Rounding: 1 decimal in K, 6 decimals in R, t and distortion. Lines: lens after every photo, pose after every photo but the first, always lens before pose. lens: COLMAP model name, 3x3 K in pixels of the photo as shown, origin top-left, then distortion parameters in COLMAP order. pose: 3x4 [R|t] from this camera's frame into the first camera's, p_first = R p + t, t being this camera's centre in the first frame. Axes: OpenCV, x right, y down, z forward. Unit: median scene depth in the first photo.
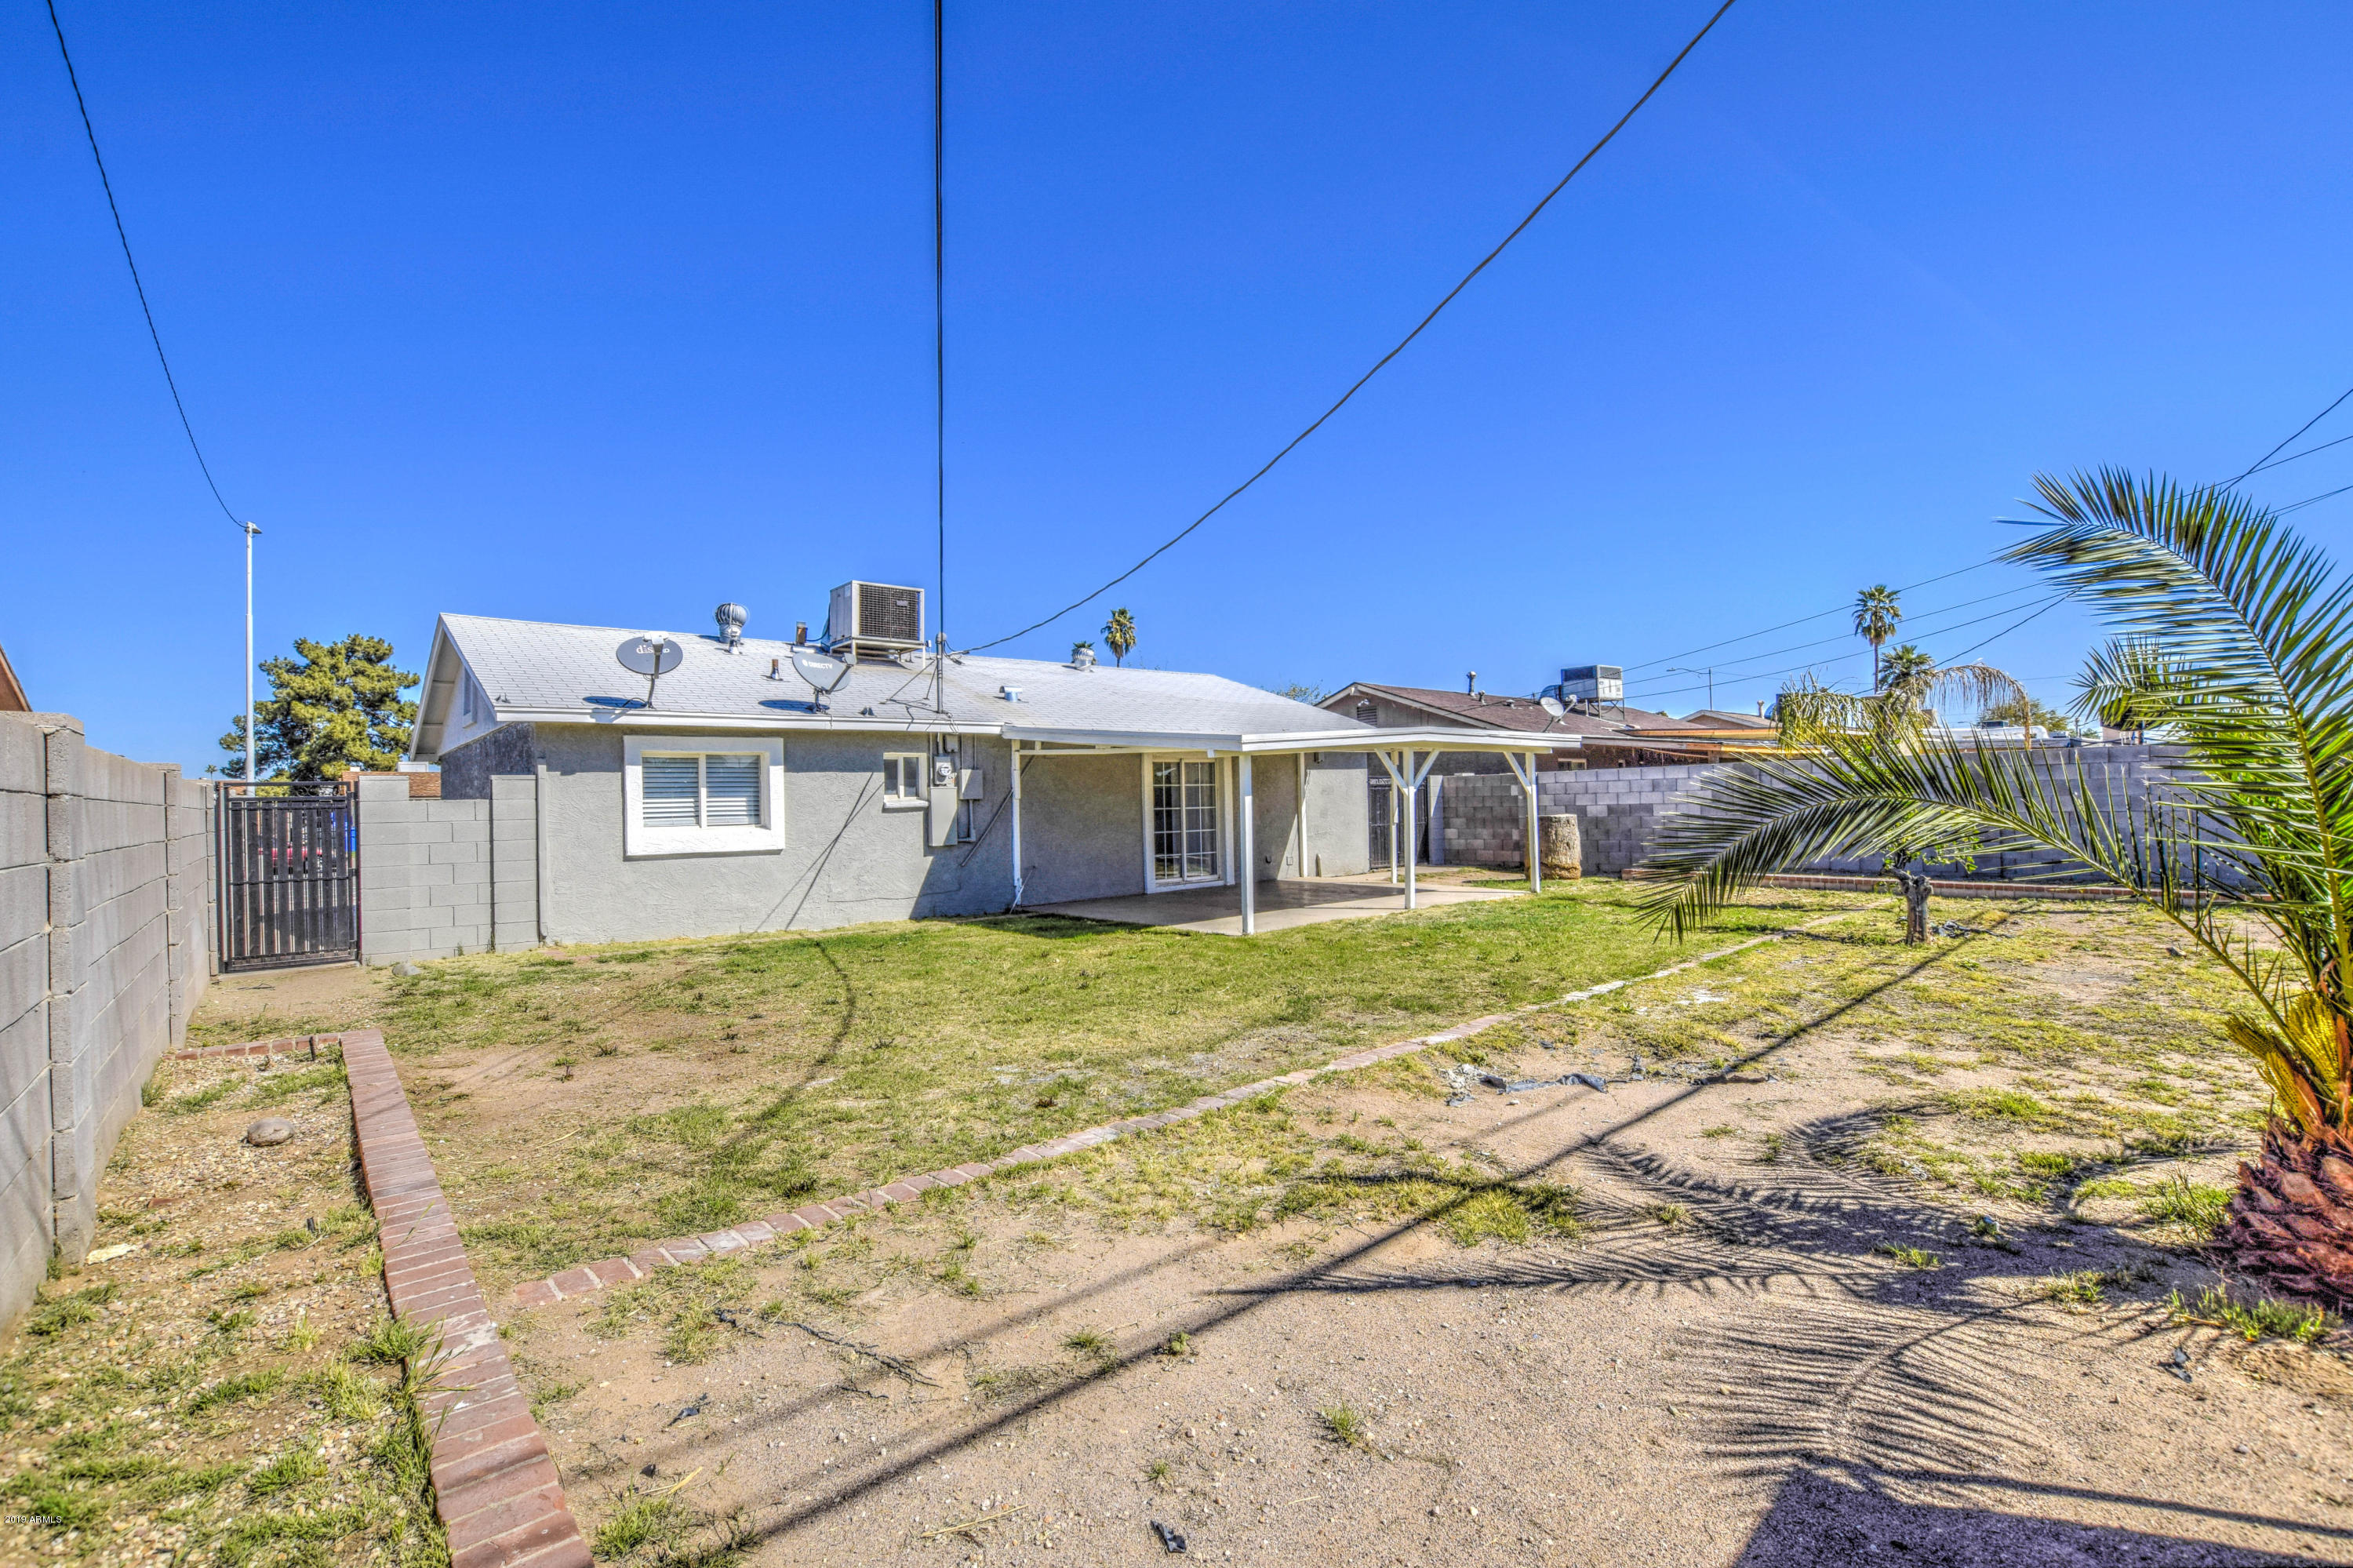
lens RADIAL K [[1045.4, 0, 1175.2], [0, 1045.4, 784.1], [0, 0, 1]] dist [-0.031622, 0.001610]
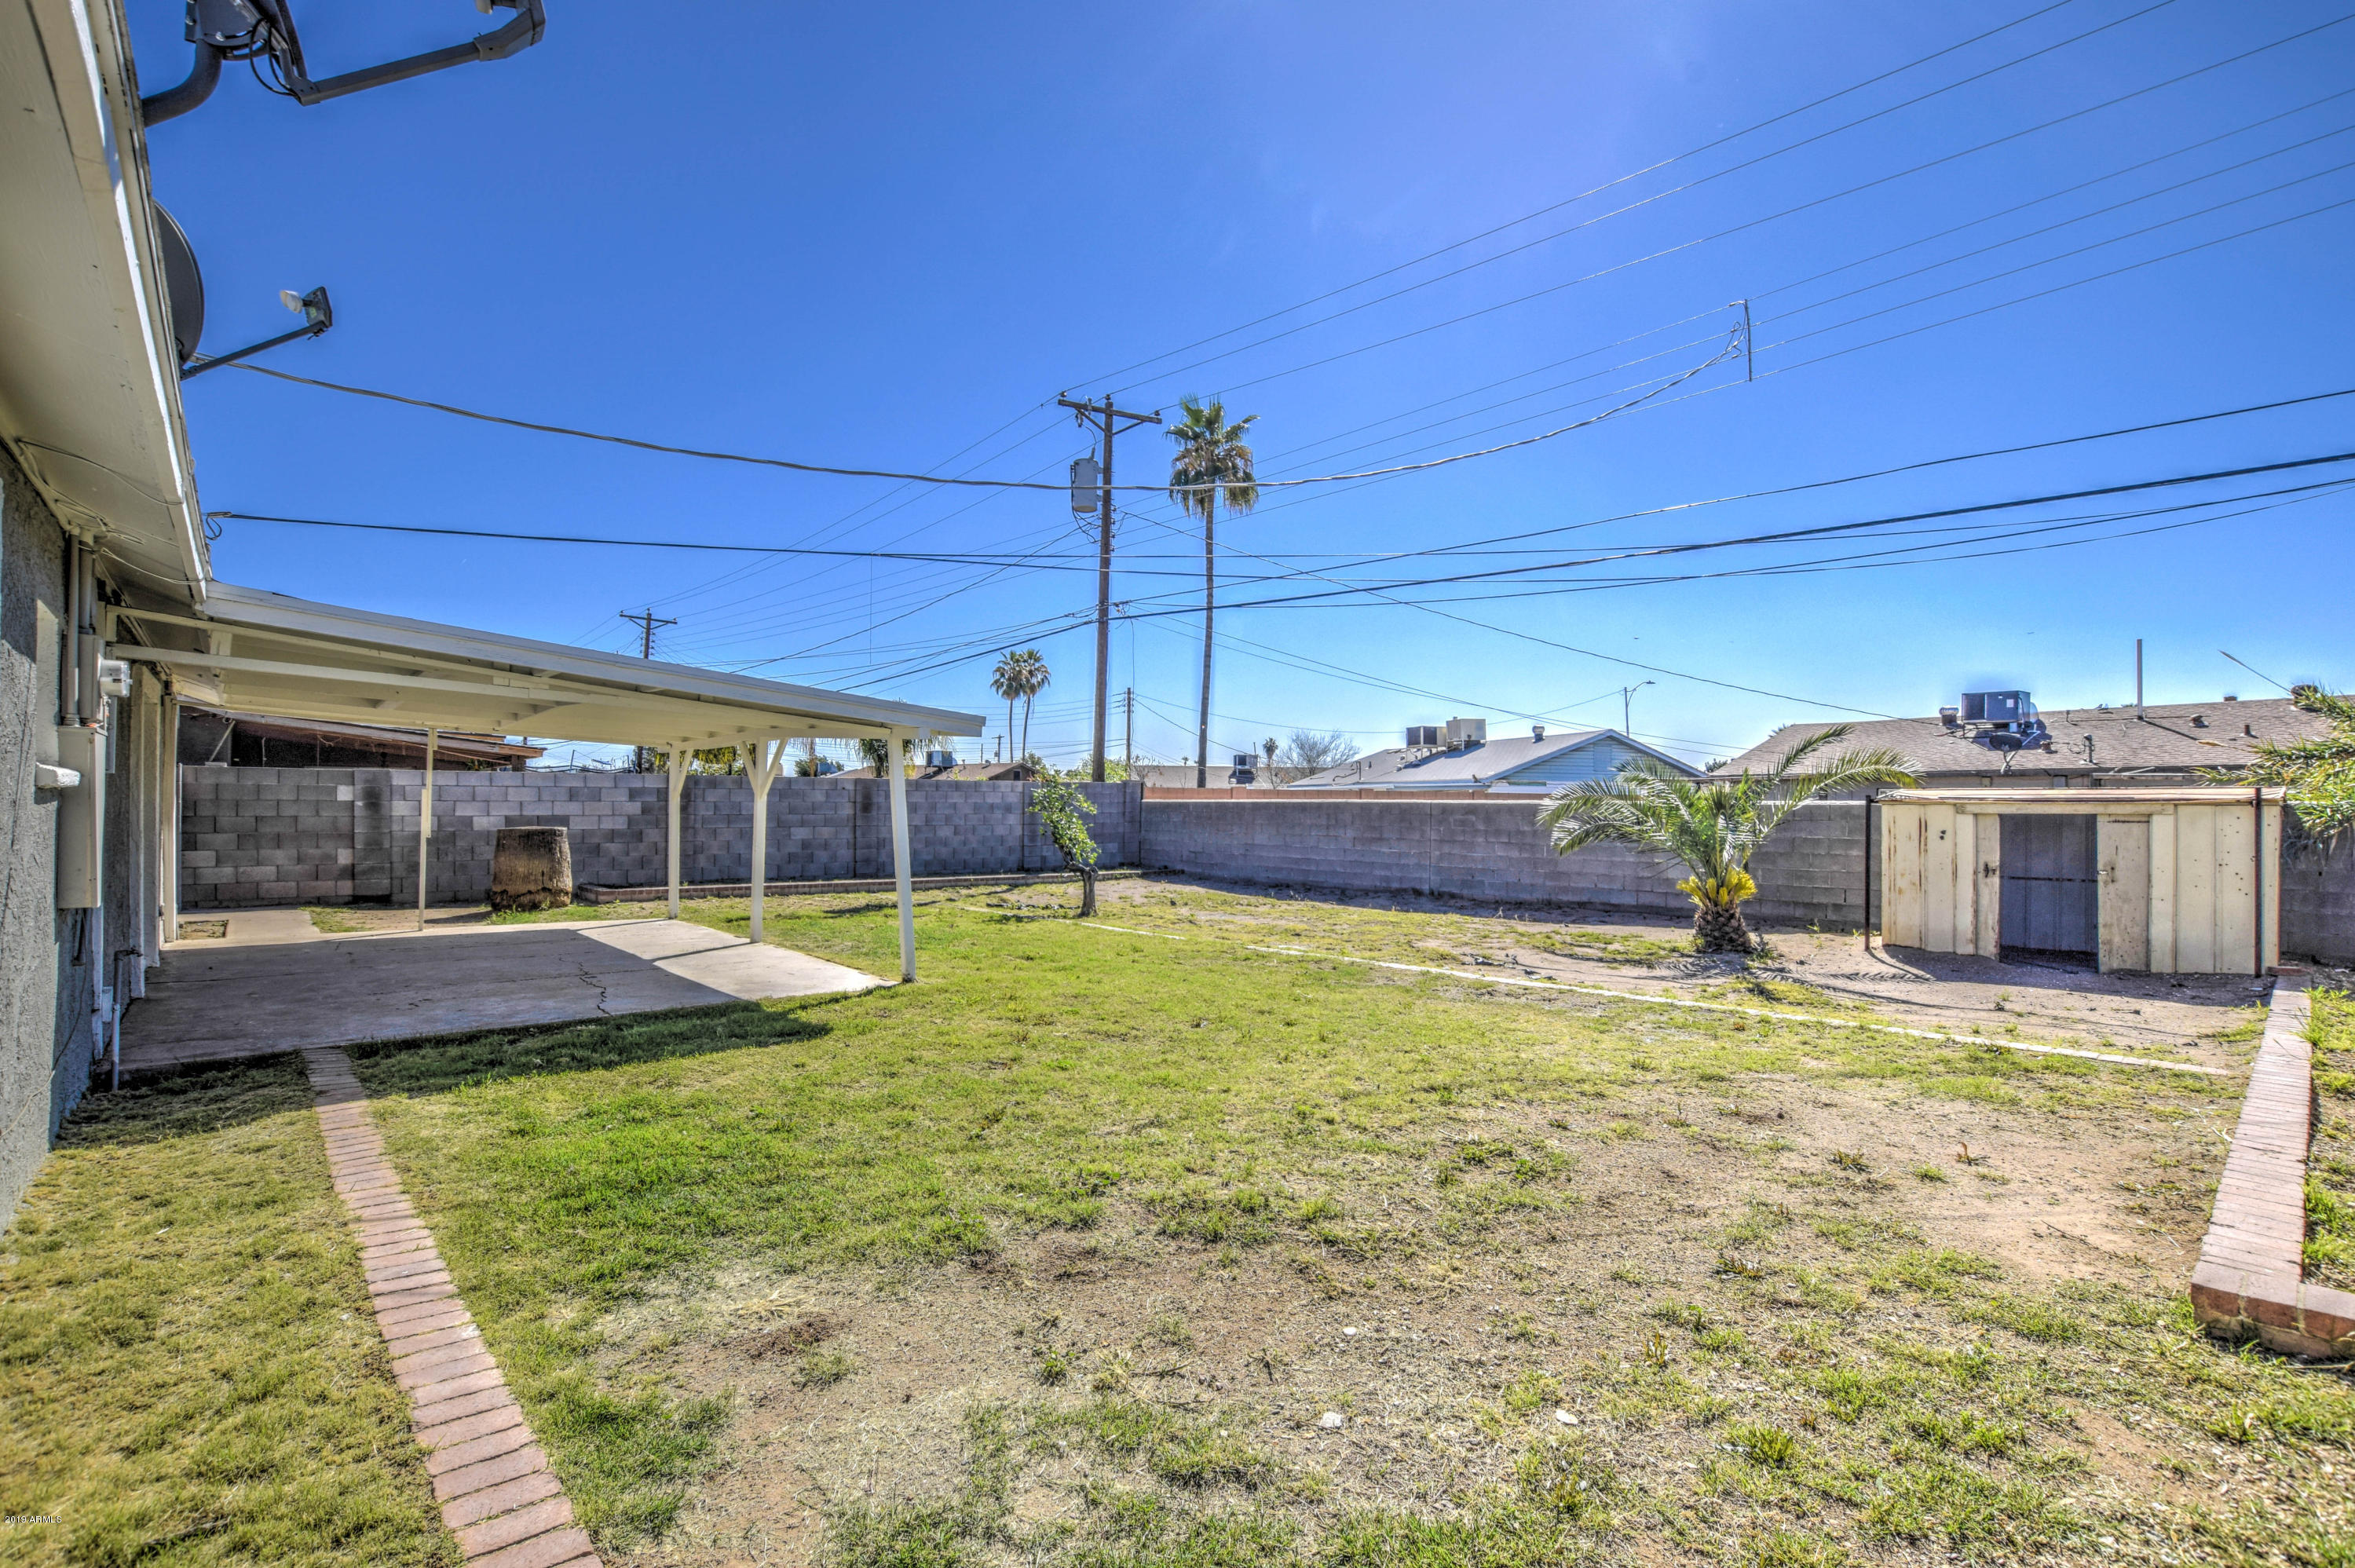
lens RADIAL K [[1046.2, 0, 1191.5], [0, 1046.2, 795.2], [0, 0, 1]] dist [-0.031622, 0.001610]
pose [[-0.023326, 0.034041, 0.999148, -1.920562], [-0.022533, 0.999148, -0.034567, 0.094192], [-0.999474, -0.023320, -0.022539, 2.307164]]
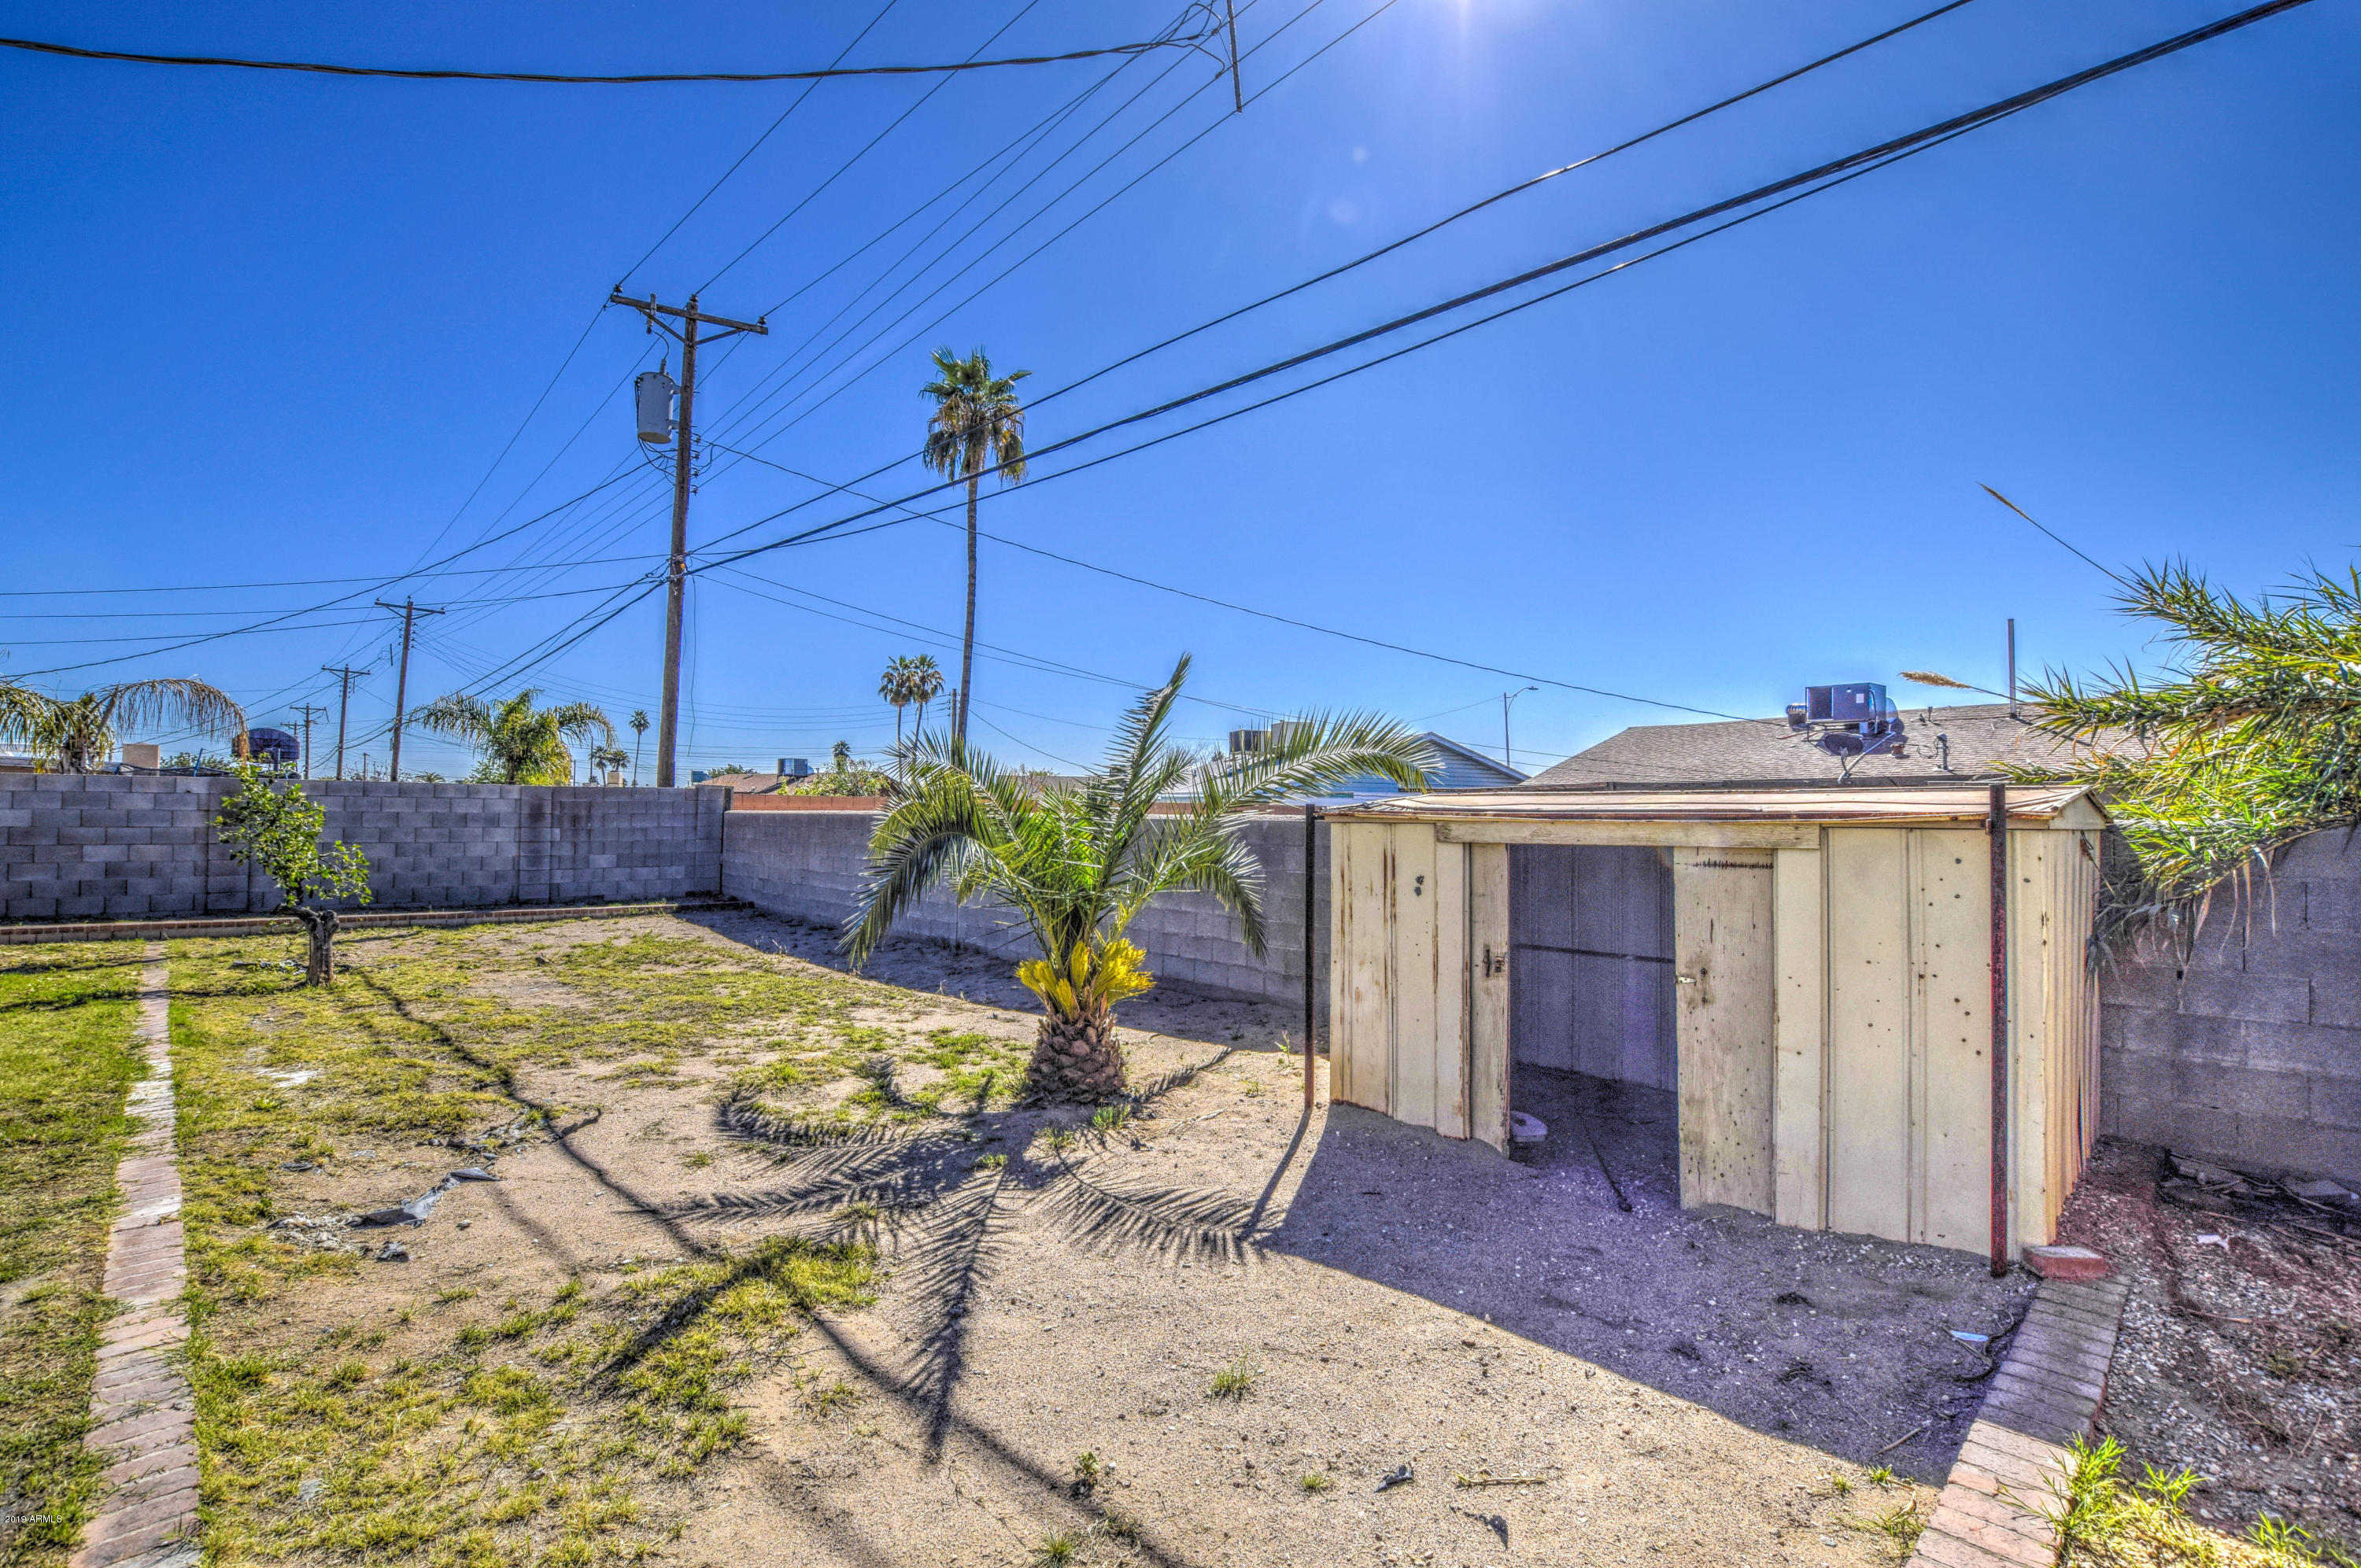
lens RADIAL K [[1048.8, 0, 1167.7], [0, 1048.8, 779.5], [0, 0, 1]] dist [-0.031622, 0.001610]
pose [[-0.051715, 0.060713, 0.996815, -0.656825], [-0.026020, 0.997730, -0.062119, 0.019964], [-0.998323, -0.029150, -0.050018, 0.741658]]
